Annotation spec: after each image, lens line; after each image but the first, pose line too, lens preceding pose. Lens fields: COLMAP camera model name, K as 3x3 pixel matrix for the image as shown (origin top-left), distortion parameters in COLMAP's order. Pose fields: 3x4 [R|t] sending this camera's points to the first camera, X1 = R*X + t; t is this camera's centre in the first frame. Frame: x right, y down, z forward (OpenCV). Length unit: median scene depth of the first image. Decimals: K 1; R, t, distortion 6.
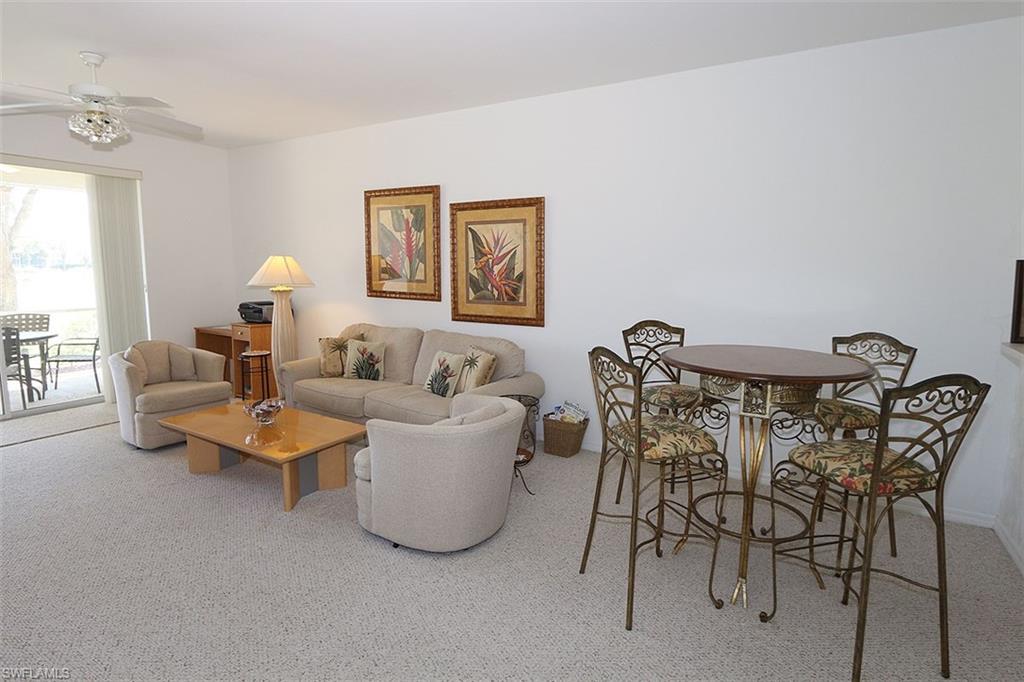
lens RADIAL K [[557.9, 0, 510.1], [0, 557.9, 339.6], [0, 0, 1]] dist [0.027137, -0.001565]
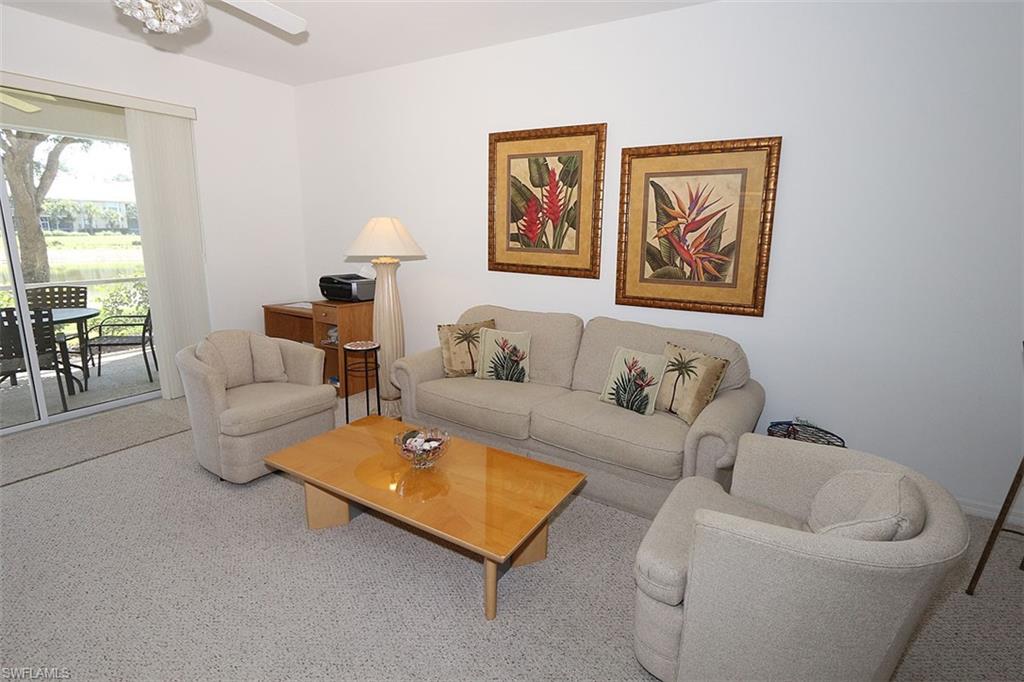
lens RADIAL K [[501.4, 0, 514.0], [0, 501.4, 339.1], [0, 0, 1]] dist [-0.004860, 0.002201]
pose [[0.999471, 0.005220, 0.032108, -0.263929], [-0.007646, 0.997084, 0.075924, -0.037480], [-0.031618, -0.076130, 0.996596, 0.307929]]
